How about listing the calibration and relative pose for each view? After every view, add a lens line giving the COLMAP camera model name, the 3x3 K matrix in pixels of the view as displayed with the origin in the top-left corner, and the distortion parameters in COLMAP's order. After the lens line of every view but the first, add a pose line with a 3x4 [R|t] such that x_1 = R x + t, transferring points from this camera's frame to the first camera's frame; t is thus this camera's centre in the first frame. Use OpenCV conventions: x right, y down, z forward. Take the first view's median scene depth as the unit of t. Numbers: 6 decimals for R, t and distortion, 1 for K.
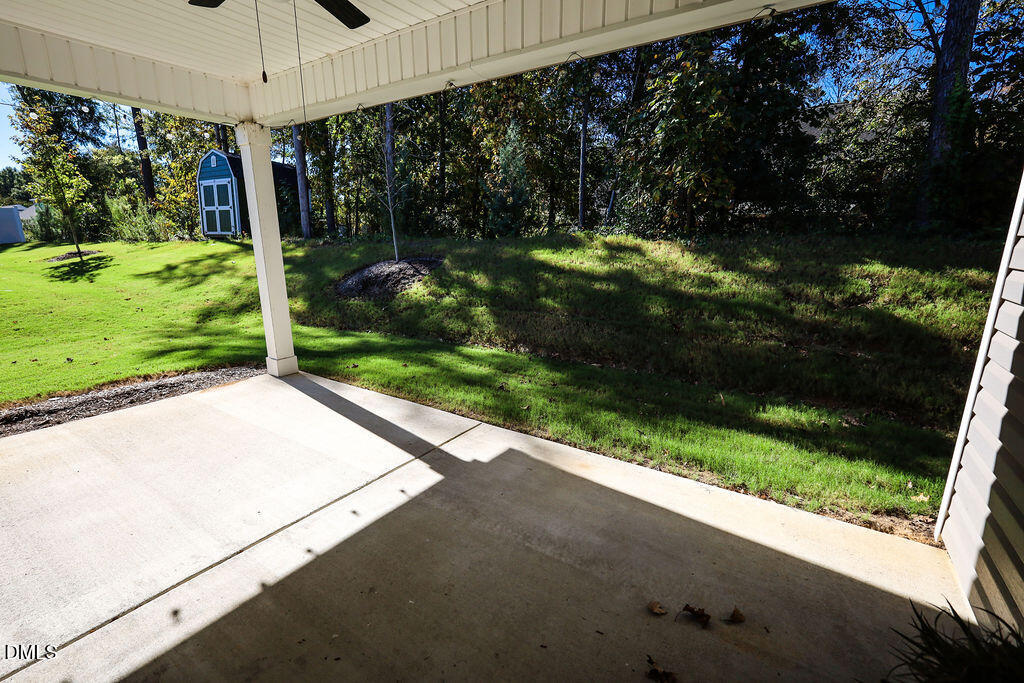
lens RADIAL K [[440.3, 0, 516.4], [0, 440.3, 339.0], [0, 0, 1]] dist [0.002695, 0.000313]
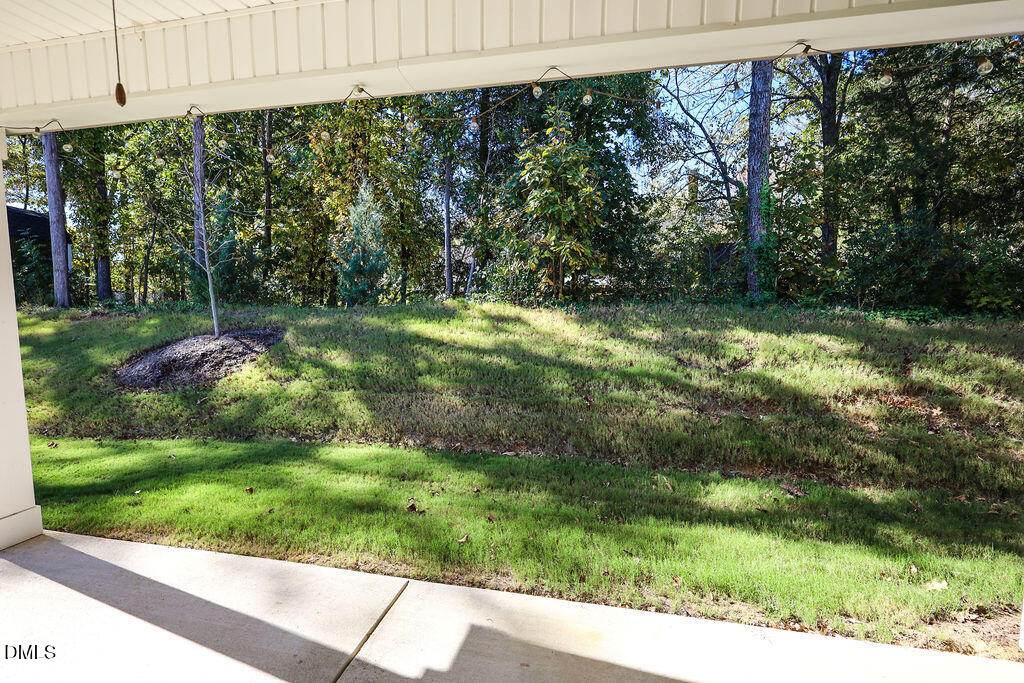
lens RADIAL K [[440.3, 0, 508.2], [0, 440.3, 343.1], [0, 0, 1]] dist [0.002695, 0.000313]
pose [[0.935777, -0.029747, 0.351334, -0.097865], [0.079756, 0.988466, -0.128737, -0.039112], [-0.343453, 0.148490, 0.927357, 0.176474]]
